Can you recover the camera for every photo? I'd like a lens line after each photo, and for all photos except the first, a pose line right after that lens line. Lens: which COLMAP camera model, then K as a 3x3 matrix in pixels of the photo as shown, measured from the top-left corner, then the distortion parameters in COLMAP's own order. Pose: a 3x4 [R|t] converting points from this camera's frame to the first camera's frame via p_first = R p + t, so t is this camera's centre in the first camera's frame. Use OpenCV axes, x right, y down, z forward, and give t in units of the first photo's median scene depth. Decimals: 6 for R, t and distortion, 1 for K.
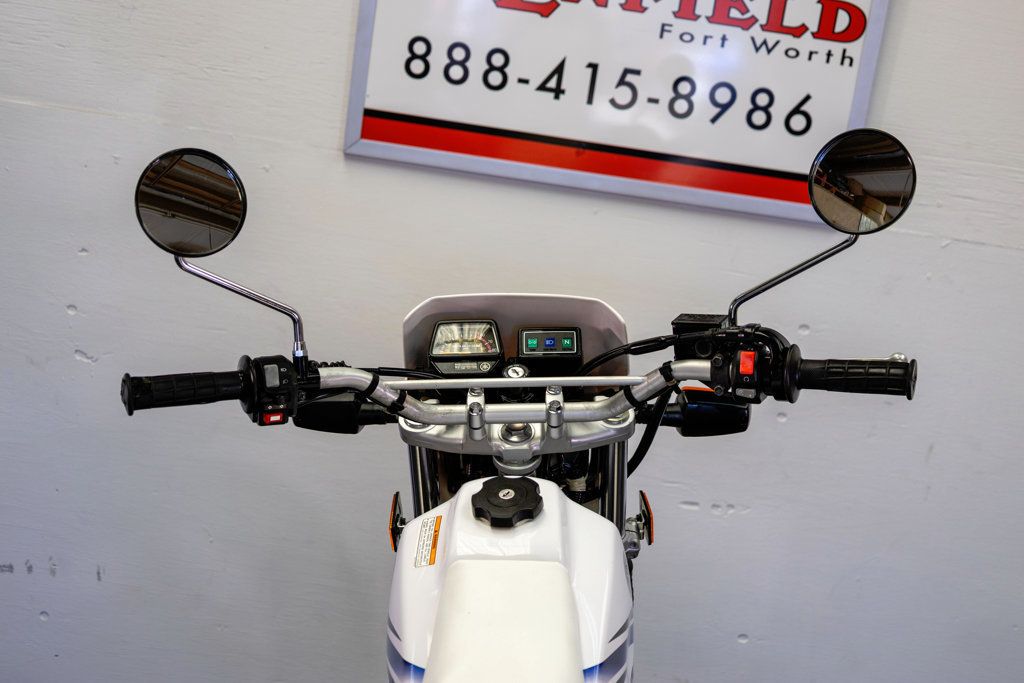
lens RADIAL K [[1467.2, 0, 523.7], [0, 1467.2, 340.7], [0, 0, 1]] dist [0.033439, -0.043621]
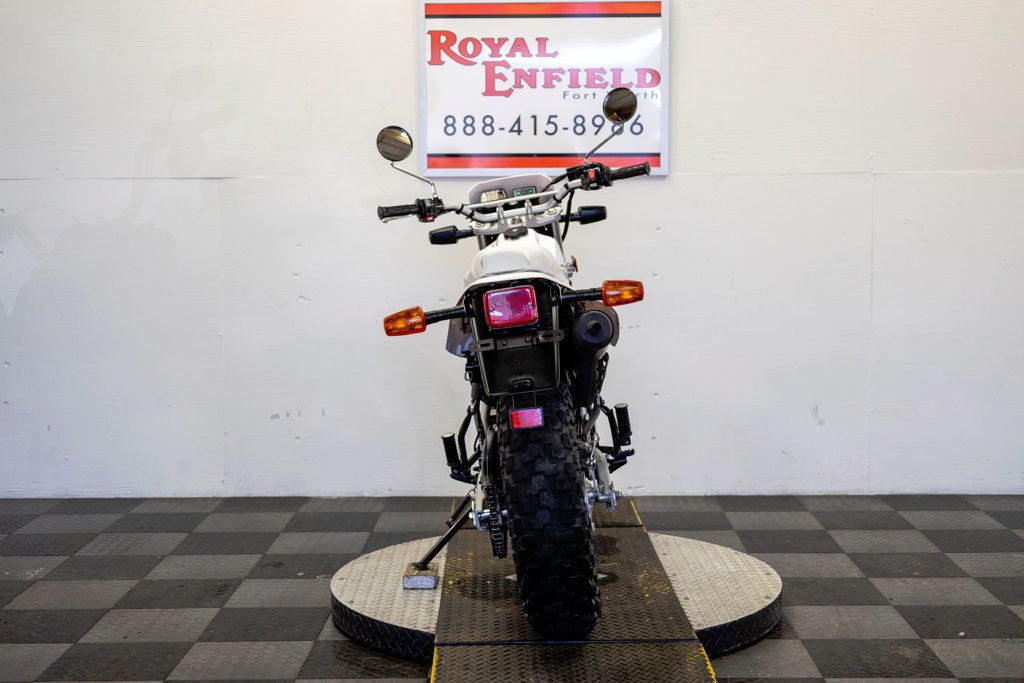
lens RADIAL K [[1473.4, 0, 515.2], [0, 1473.4, 342.3], [0, 0, 1]] dist [0.015956, -0.019117]
pose [[0.988852, -0.148863, -0.003467, -0.019133], [0.147264, 0.981148, -0.125145, 0.380835], [0.022031, 0.123239, 0.992132, -1.021745]]
